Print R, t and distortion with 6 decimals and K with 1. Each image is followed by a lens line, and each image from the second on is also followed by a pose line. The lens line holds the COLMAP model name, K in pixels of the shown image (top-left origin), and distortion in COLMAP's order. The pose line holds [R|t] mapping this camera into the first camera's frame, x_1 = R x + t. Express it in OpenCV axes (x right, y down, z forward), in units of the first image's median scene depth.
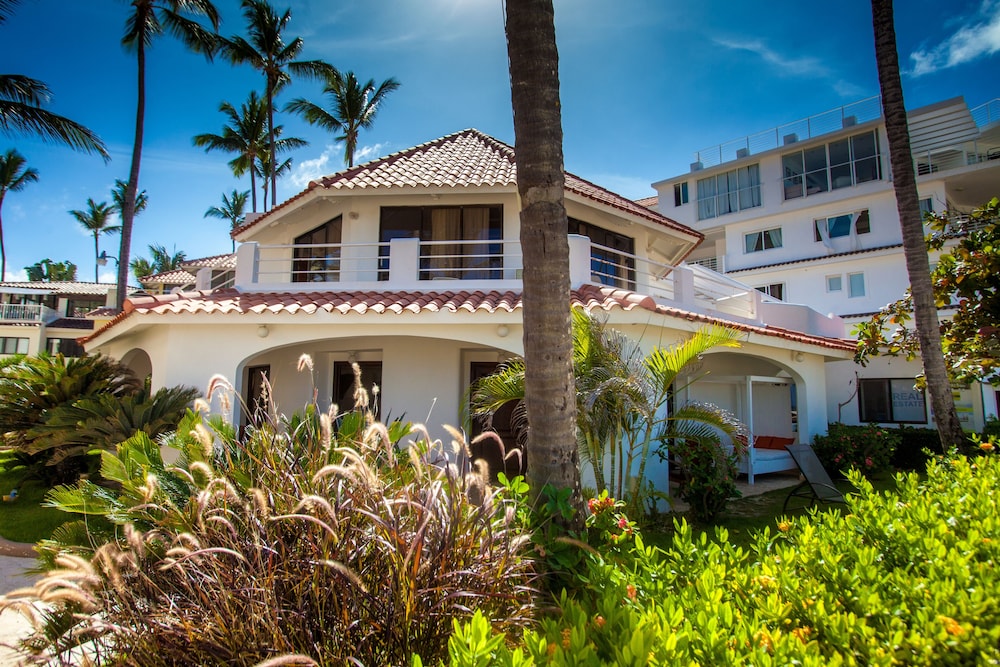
lens RADIAL K [[575.6, 0, 456.2], [0, 575.6, 331.1], [0, 0, 1]] dist [0.001379, 0.002132]
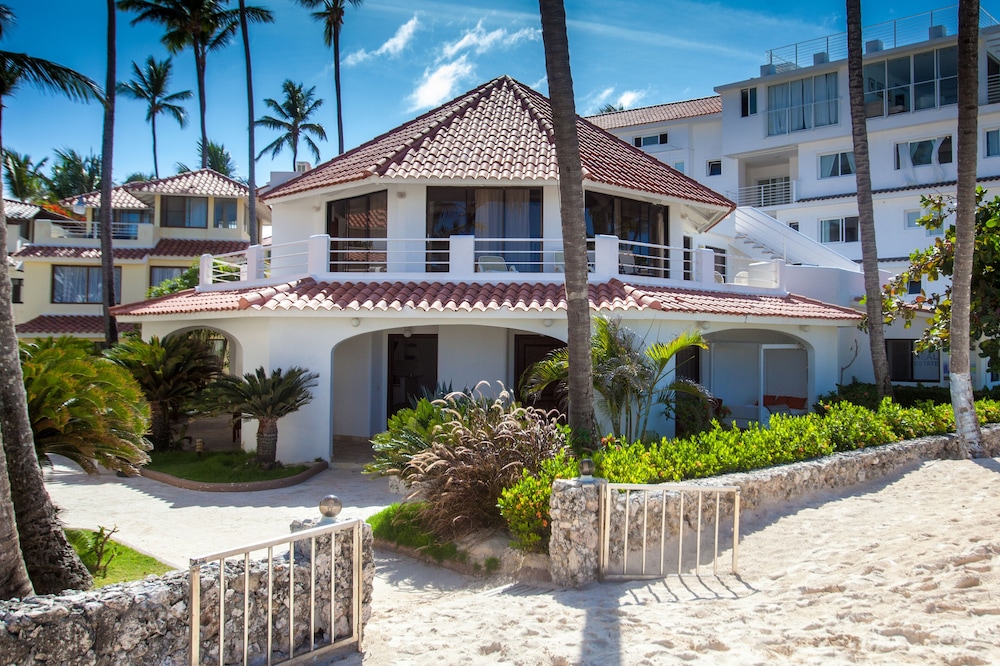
lens RADIAL K [[887.6, 0, 500.0], [0, 887.6, 333.0], [0, 0, 1]] dist [0.077670, 0.003598]
pose [[0.998258, -0.011439, 0.057875, -0.089537], [0.004632, 0.993191, 0.116402, -0.132037], [-0.058812, -0.115932, 0.991515, -0.615423]]
